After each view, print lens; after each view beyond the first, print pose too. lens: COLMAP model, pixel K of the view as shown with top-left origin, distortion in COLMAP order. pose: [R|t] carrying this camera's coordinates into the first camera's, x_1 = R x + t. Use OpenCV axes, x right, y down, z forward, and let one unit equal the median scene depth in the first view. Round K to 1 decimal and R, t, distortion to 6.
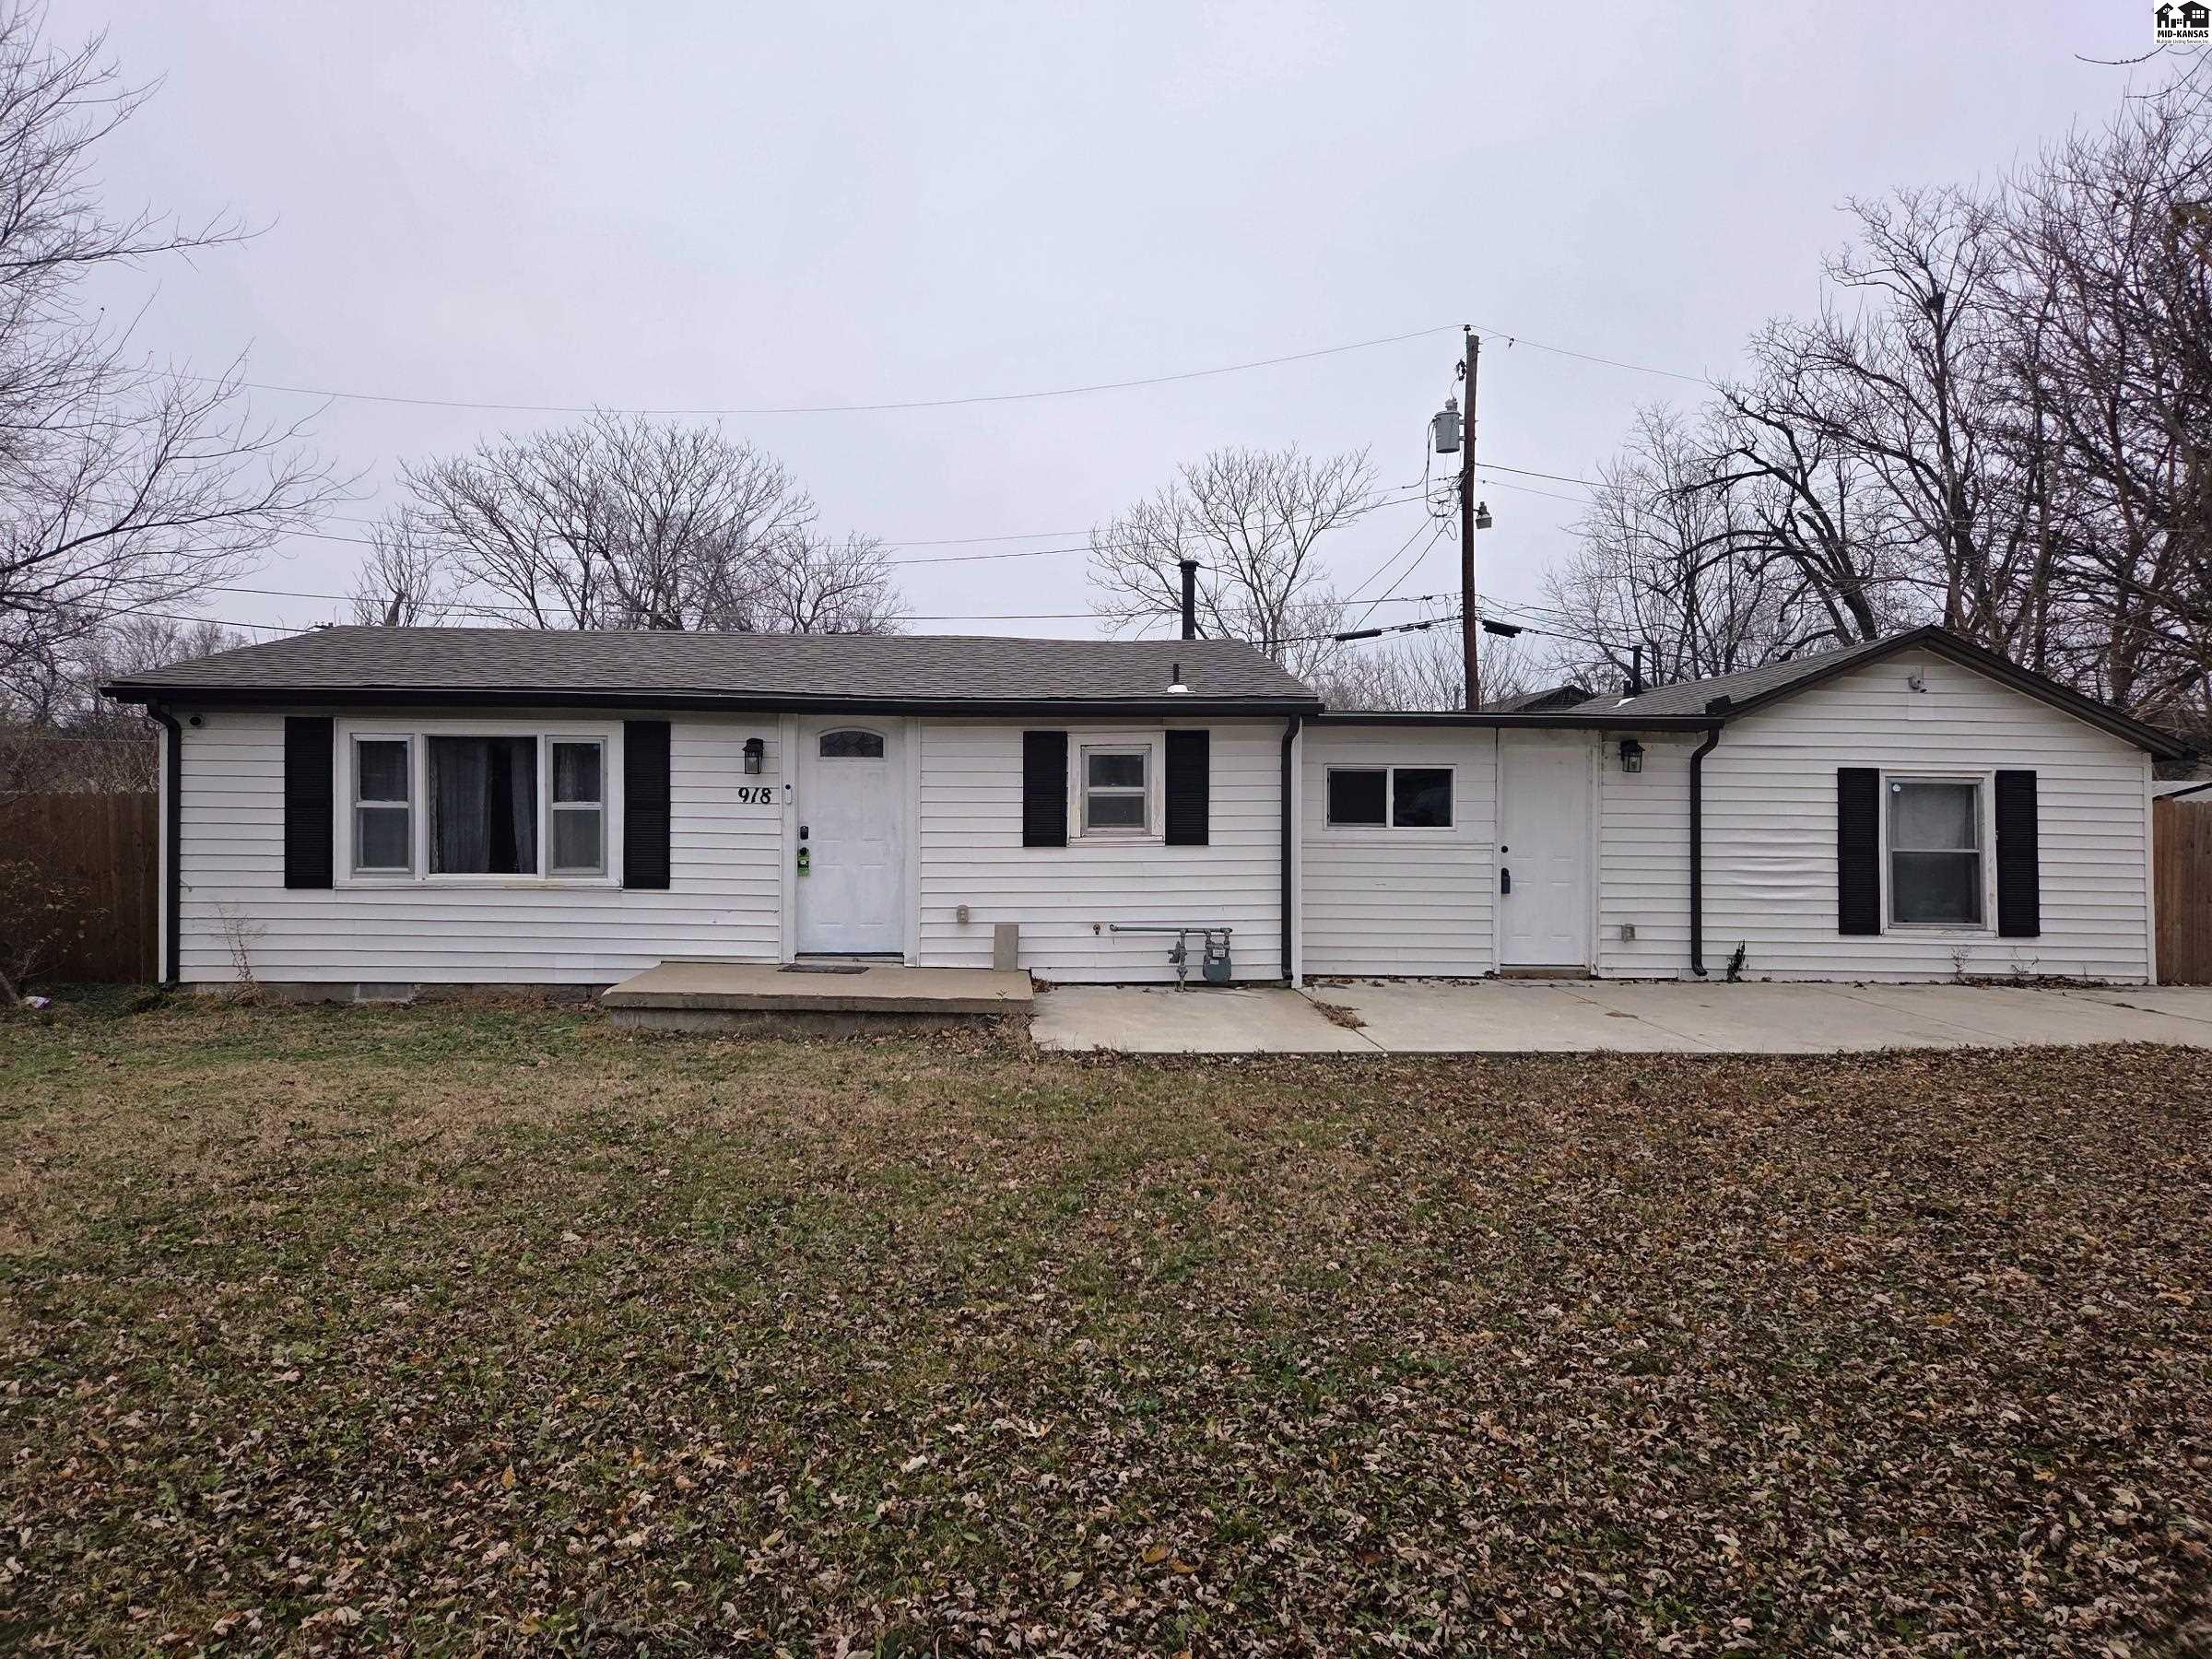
lens RADIAL K [[1446.7, 0, 1106.0], [0, 1446.7, 829.5], [0, 0, 1]] dist [0.099051, -0.105963]
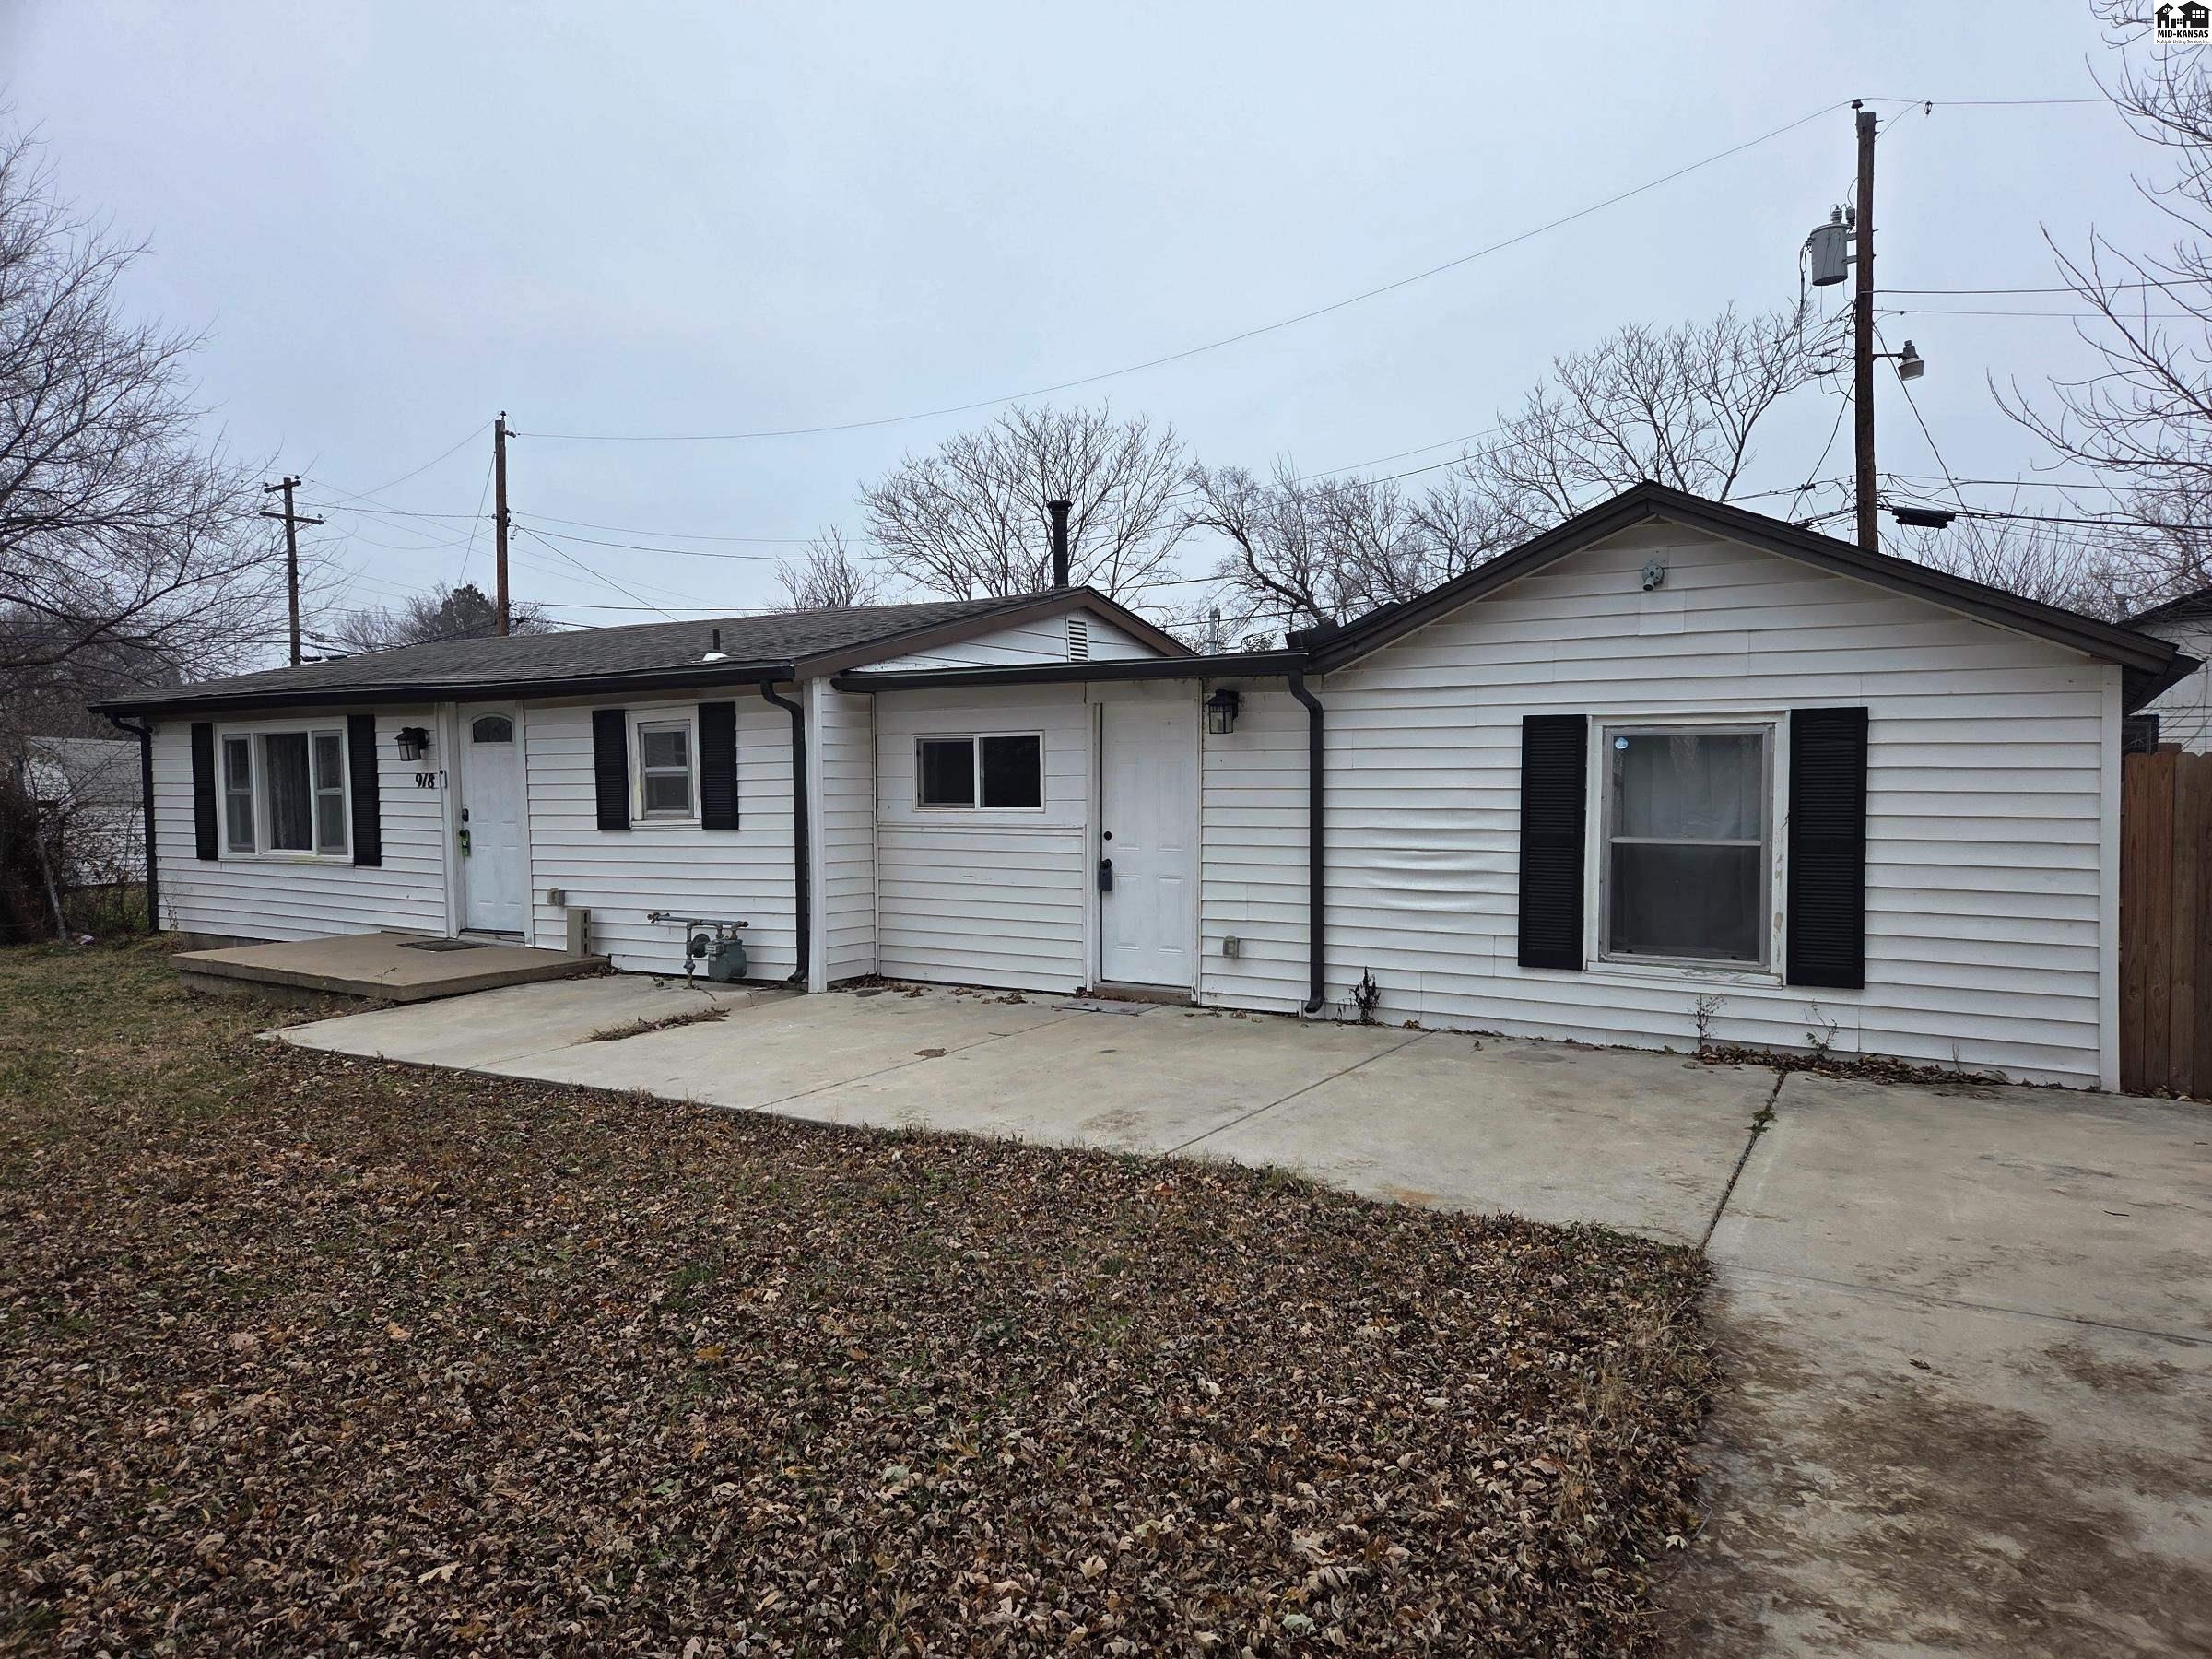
lens RADIAL K [[1464.7, 0, 1104.6], [0, 1464.7, 856.1], [0, 0, 1]] dist [0.073110, -0.058931]
pose [[0.826504, 0.015768, -0.562710, 0.721475], [0.006607, 0.999267, 0.037706, -0.005167], [0.562892, -0.034882, 0.825794, 0.344801]]
